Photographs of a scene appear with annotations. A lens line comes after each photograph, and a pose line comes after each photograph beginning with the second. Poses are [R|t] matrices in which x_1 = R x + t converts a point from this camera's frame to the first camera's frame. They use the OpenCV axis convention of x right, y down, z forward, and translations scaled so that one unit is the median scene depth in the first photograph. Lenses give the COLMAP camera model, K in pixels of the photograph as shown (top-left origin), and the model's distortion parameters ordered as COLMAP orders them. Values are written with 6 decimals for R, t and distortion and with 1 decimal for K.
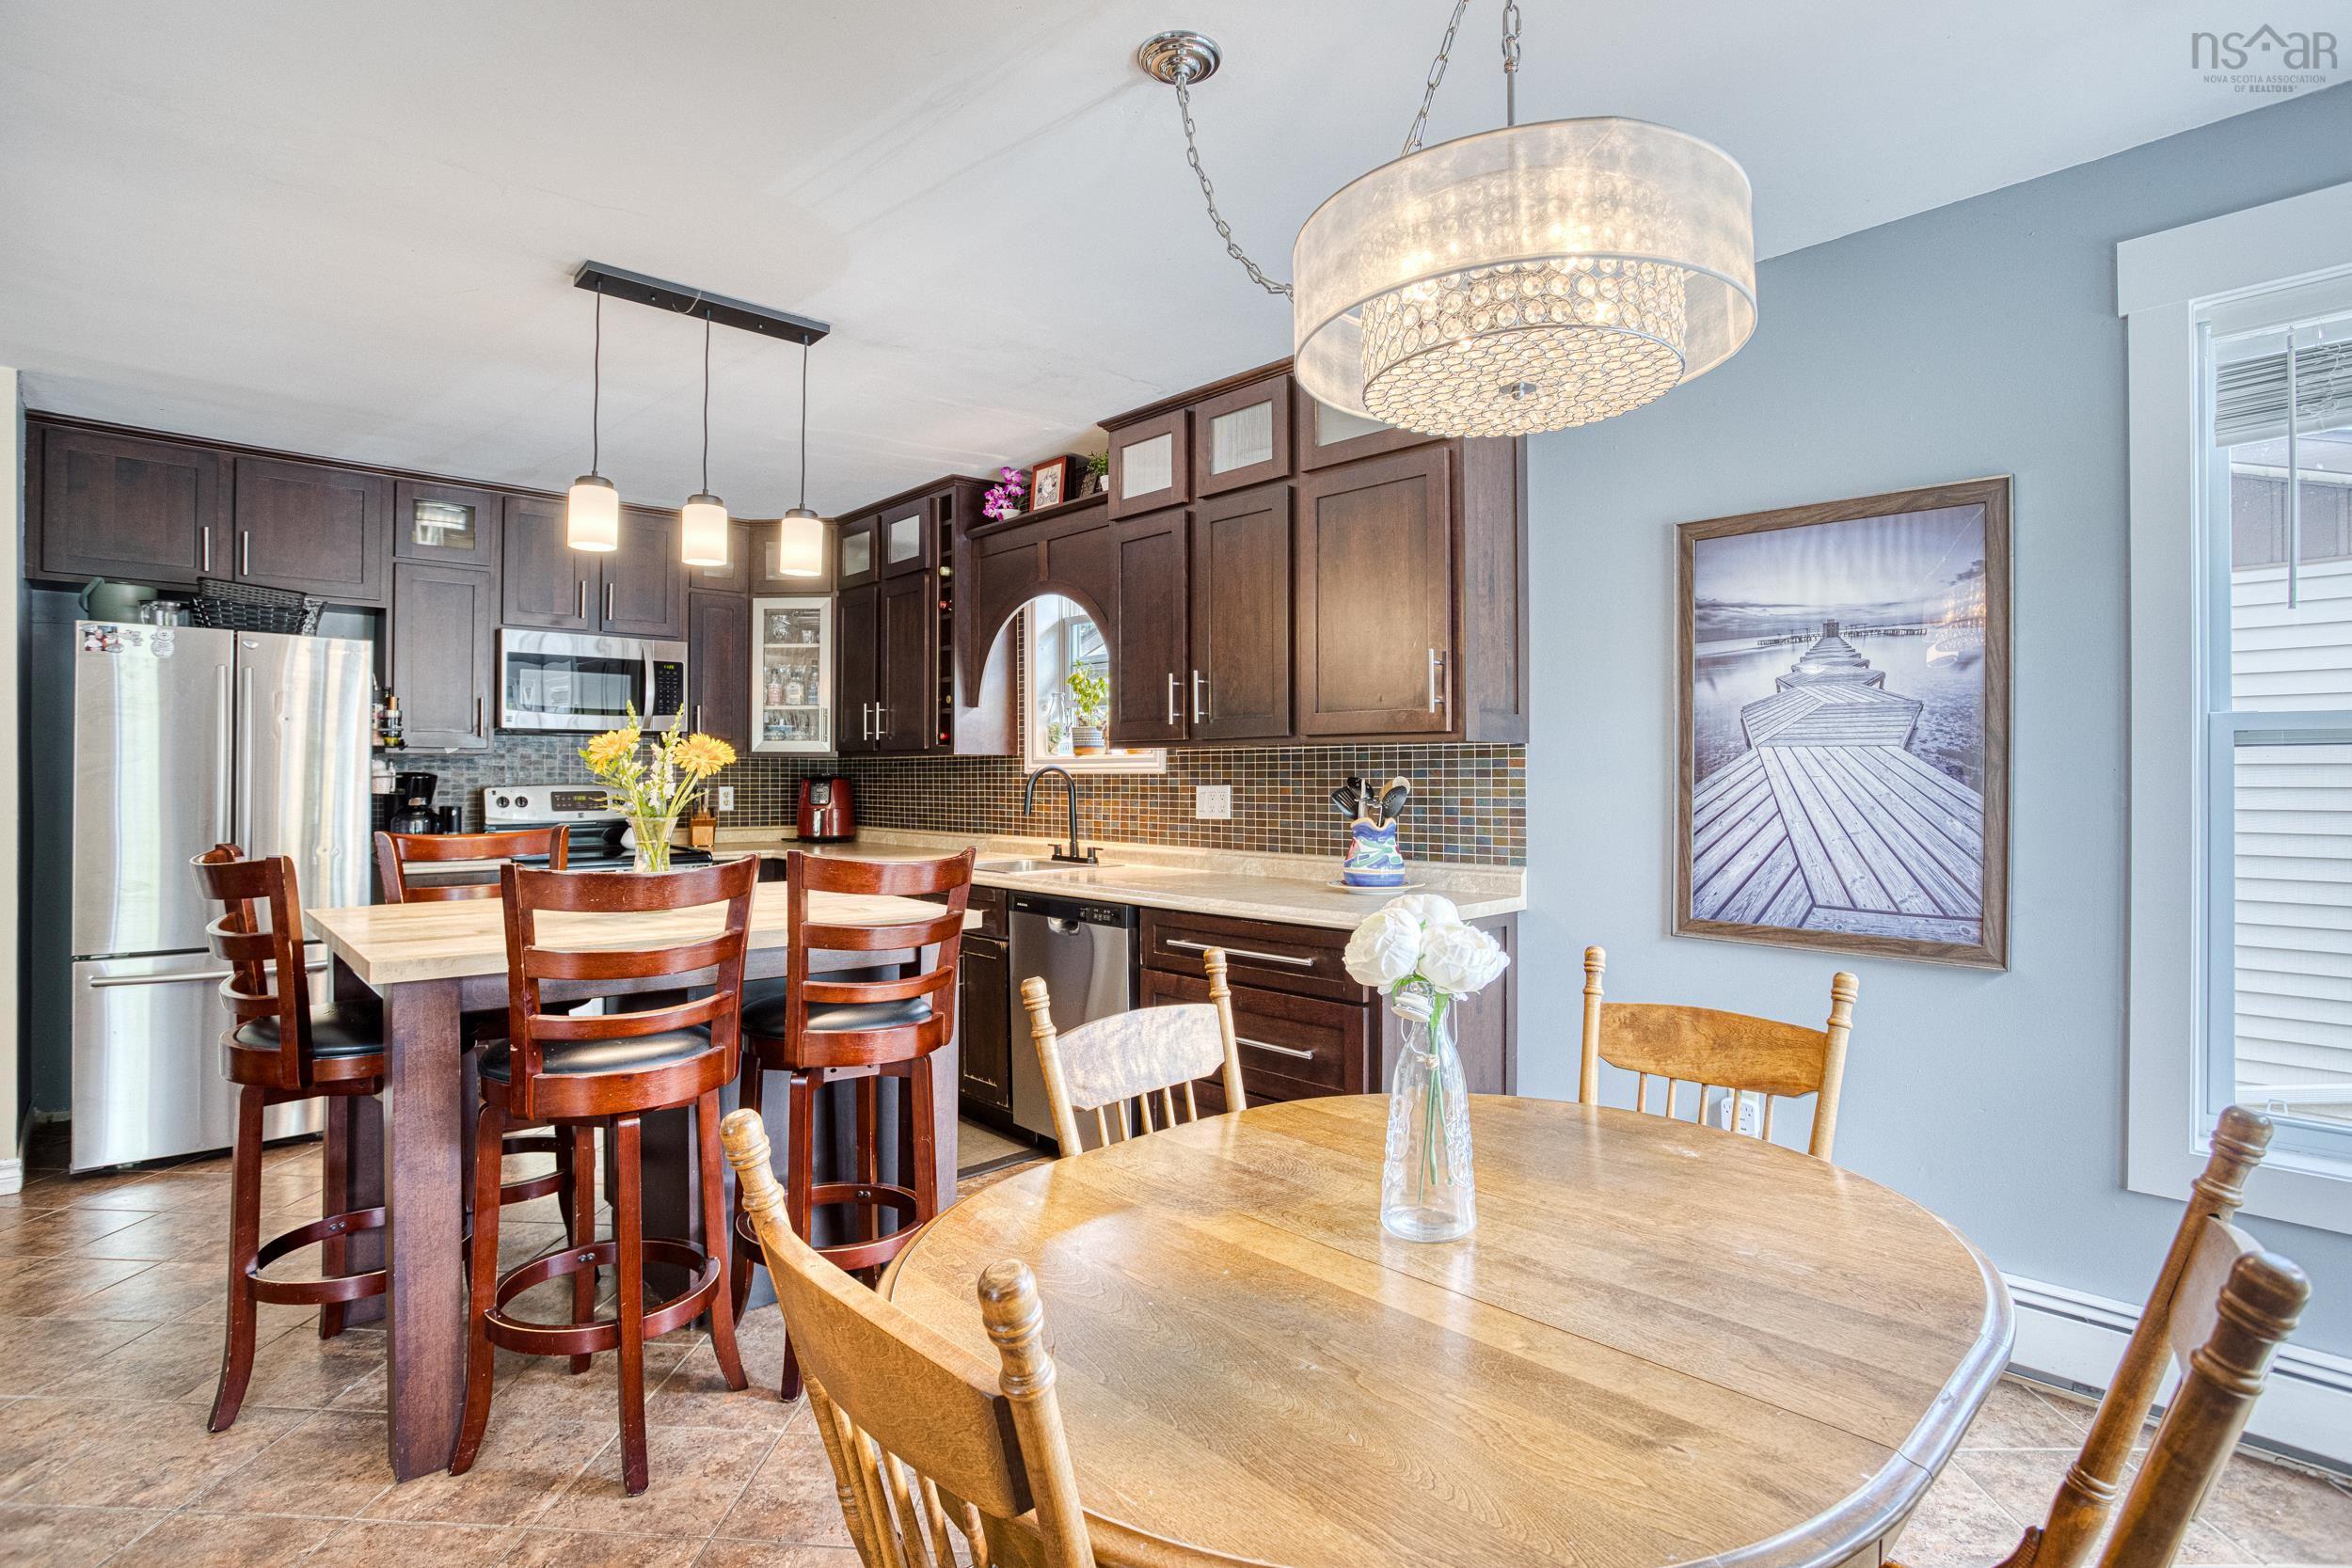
lens RADIAL K [[1149.9, 0, 1175.7], [0, 1149.9, 773.4], [0, 0, 1]] dist [-0.078651, 0.035280]
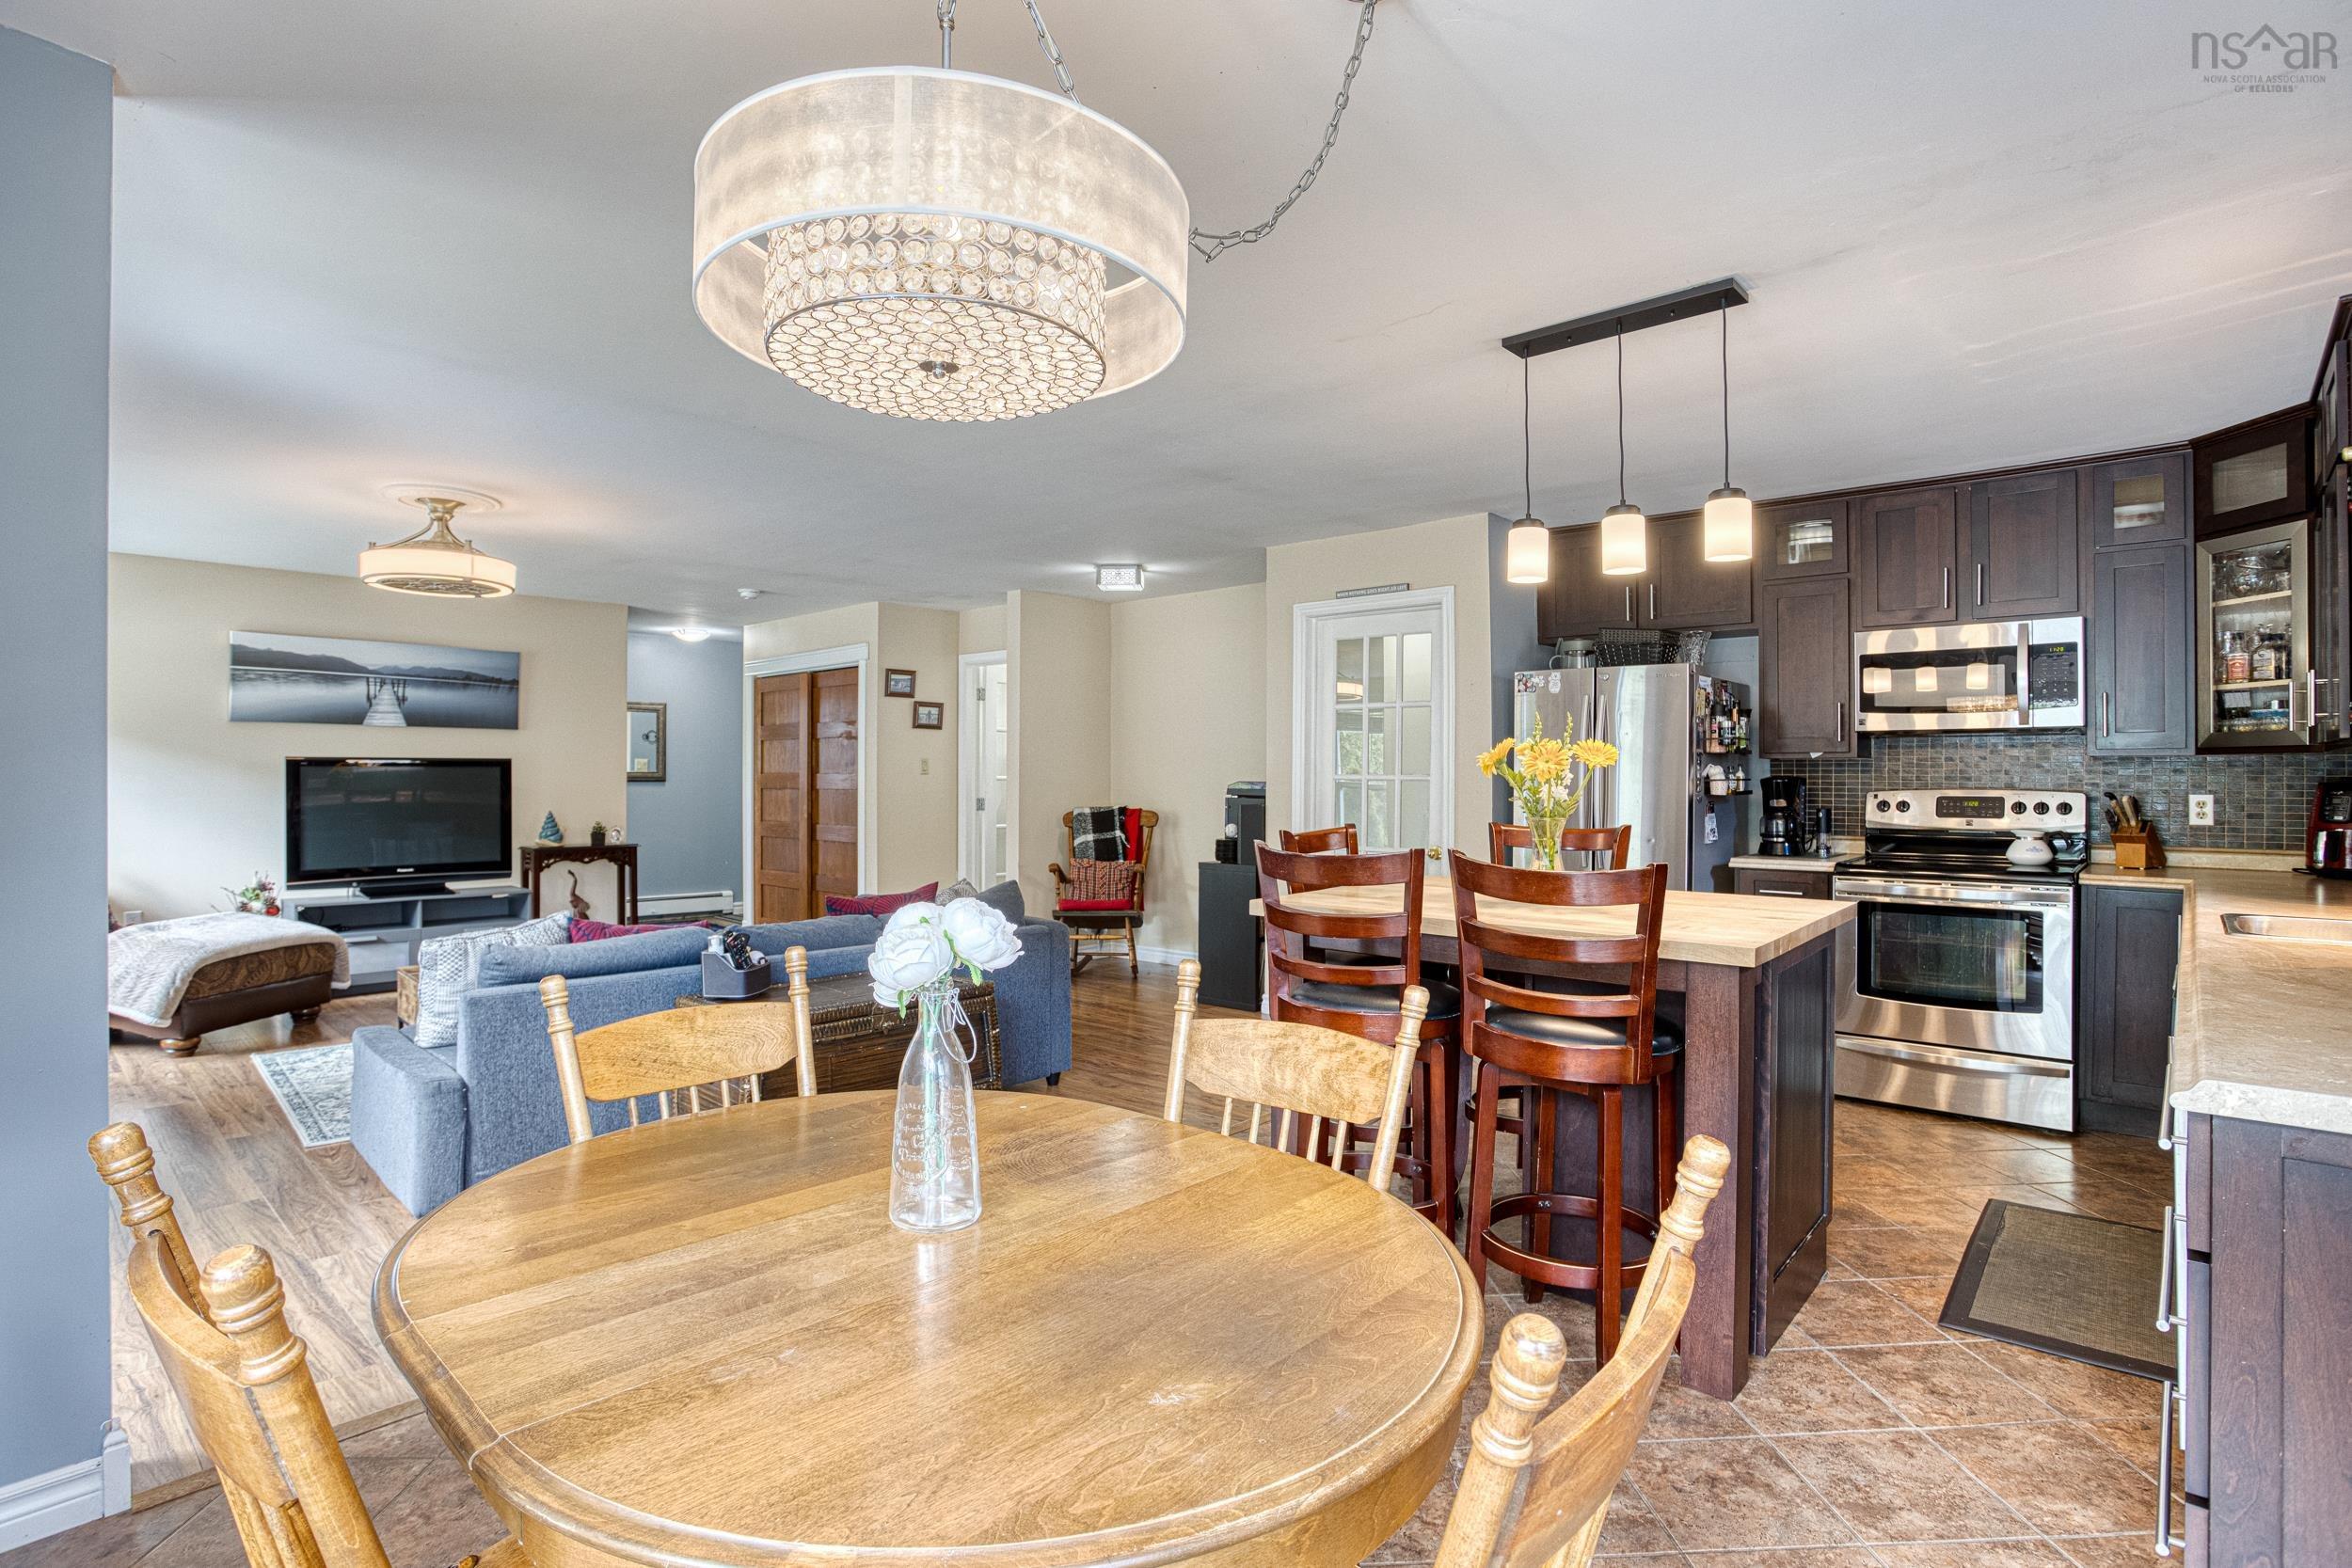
lens RADIAL K [[1149.9, 0, 1175.7], [0, 1149.9, 773.4], [0, 0, 1]] dist [-0.078651, 0.035280]
pose [[0.076562, -0.003184, -0.997060, 0.504103], [-0.000079, 0.999995, -0.003199, 0.000277], [0.997065, 0.000324, 0.076561, 0.452626]]
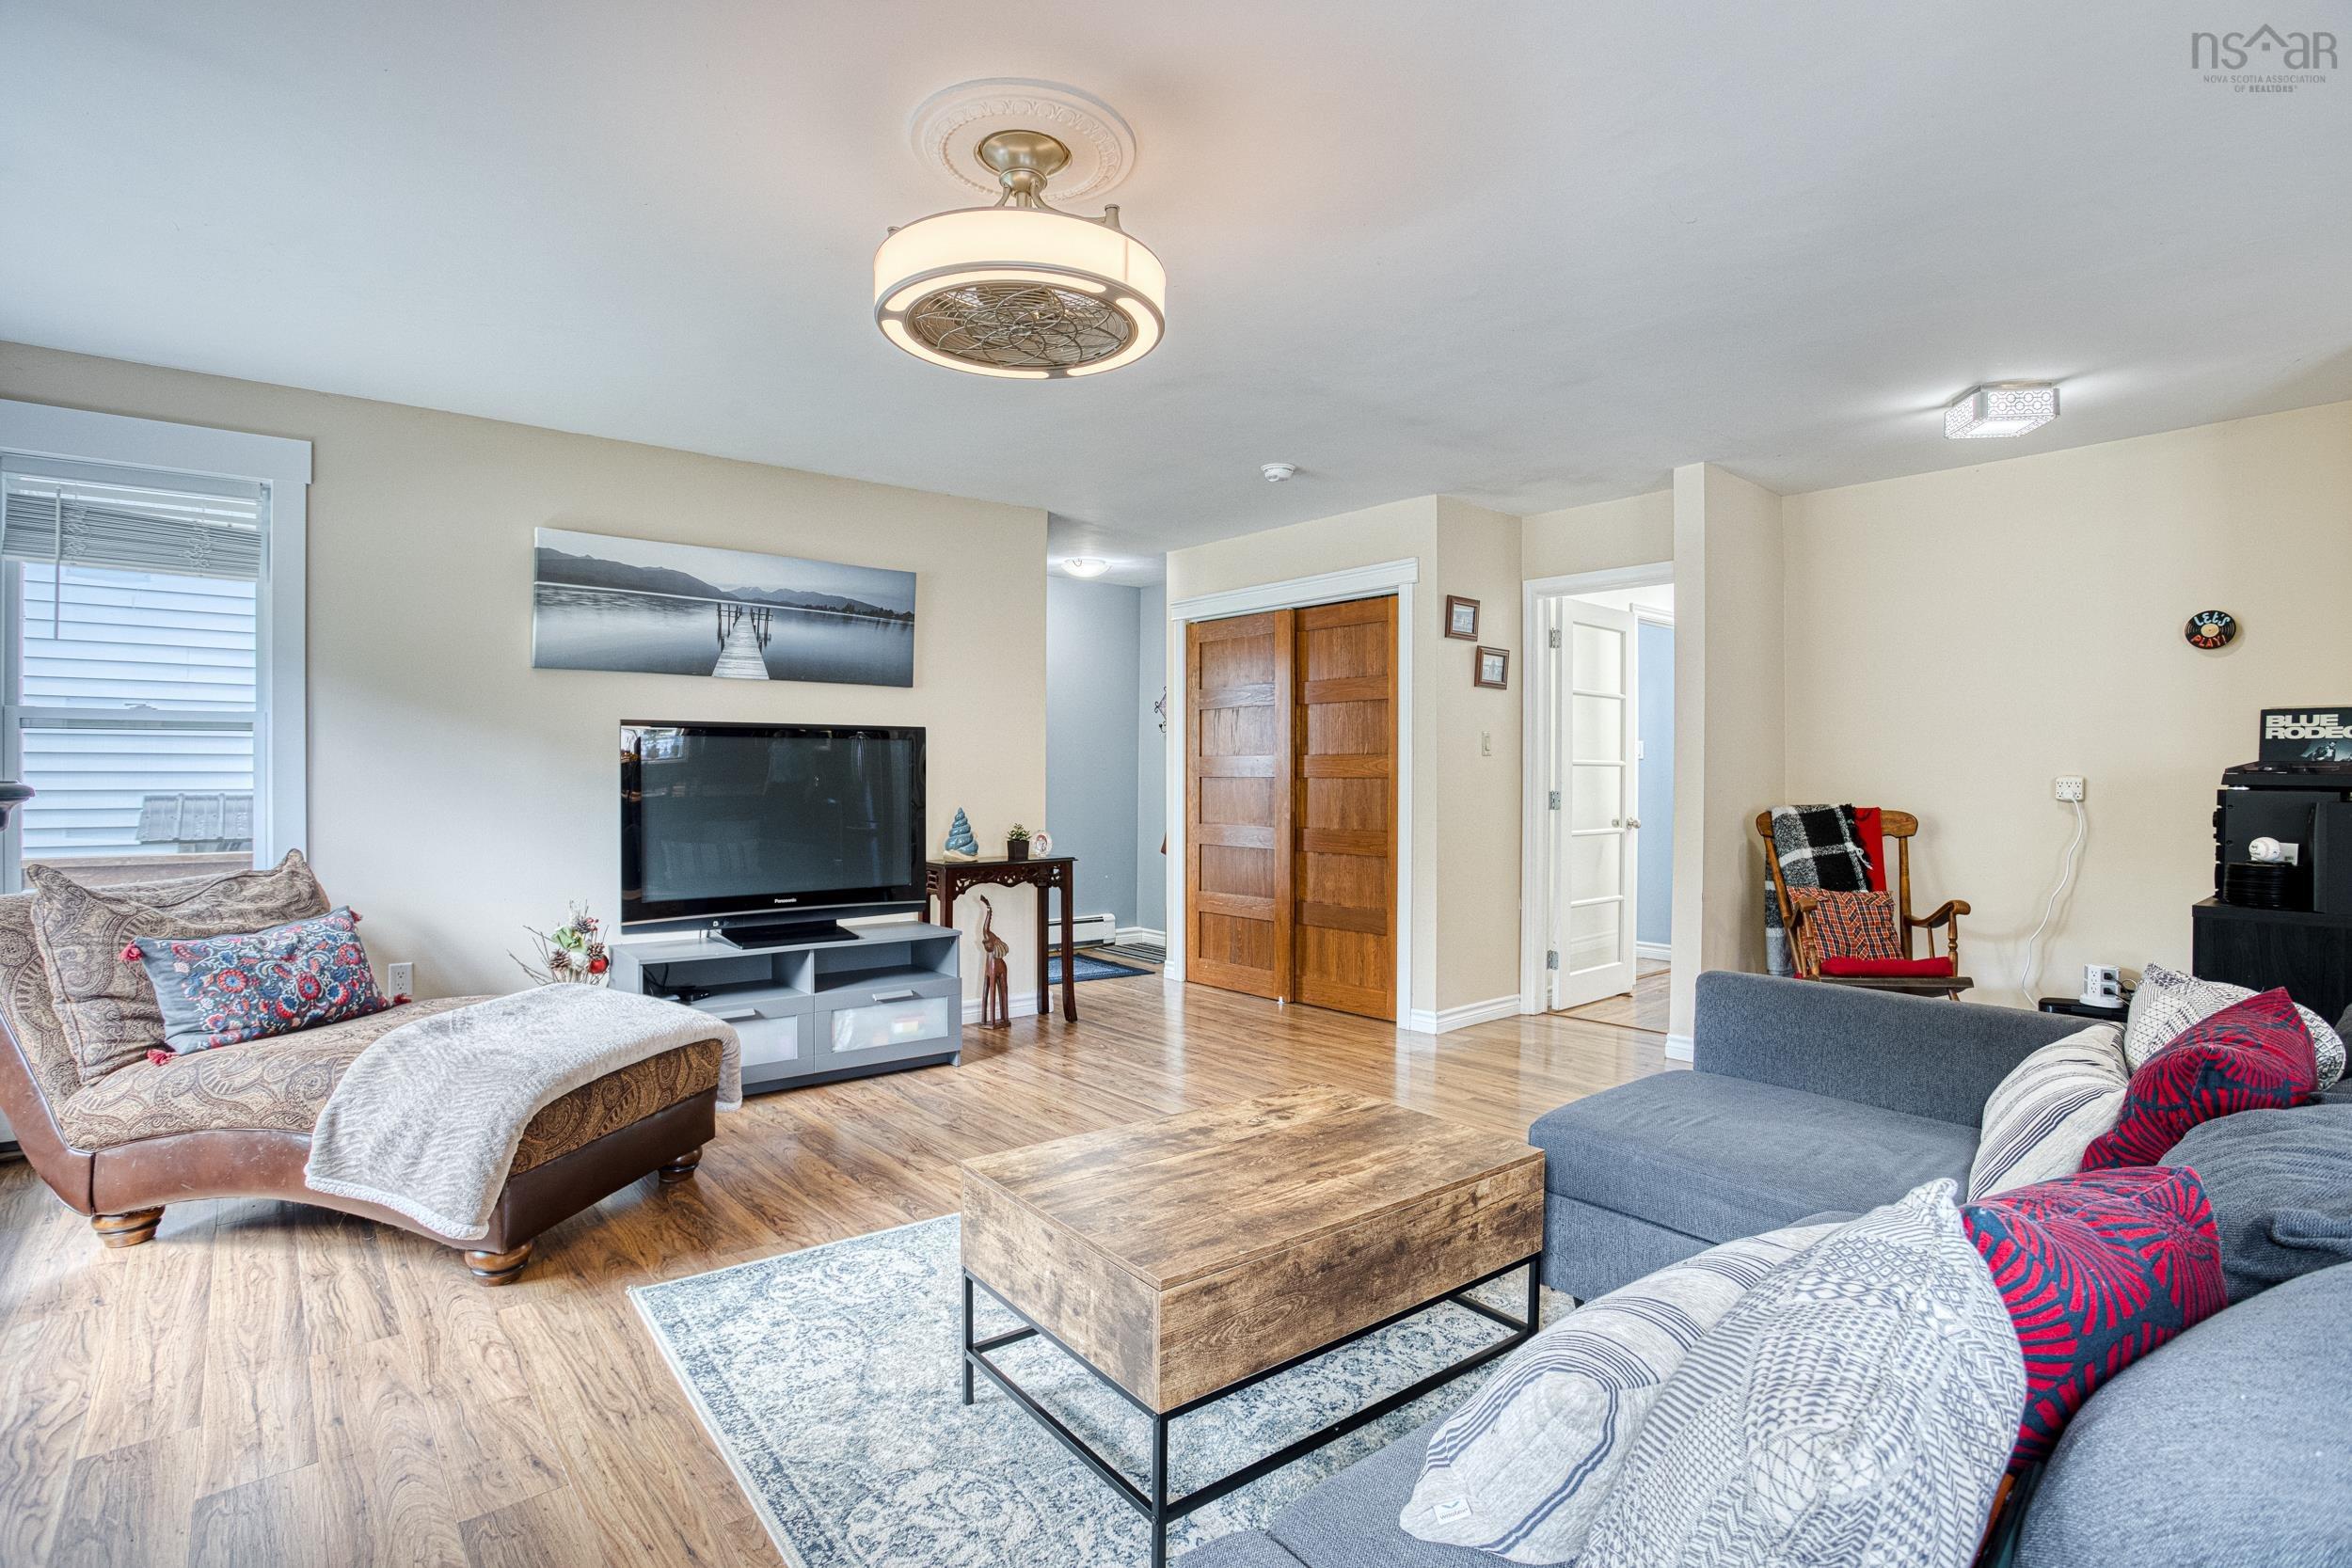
lens RADIAL K [[1149.9, 0, 1175.7], [0, 1149.9, 773.4], [0, 0, 1]] dist [-0.078651, 0.035280]
pose [[-0.061093, 0.000228, -0.998132, -0.349407], [-0.002062, 0.999998, 0.000355, 0.021415], [0.998130, 0.002080, -0.061092, -0.266215]]
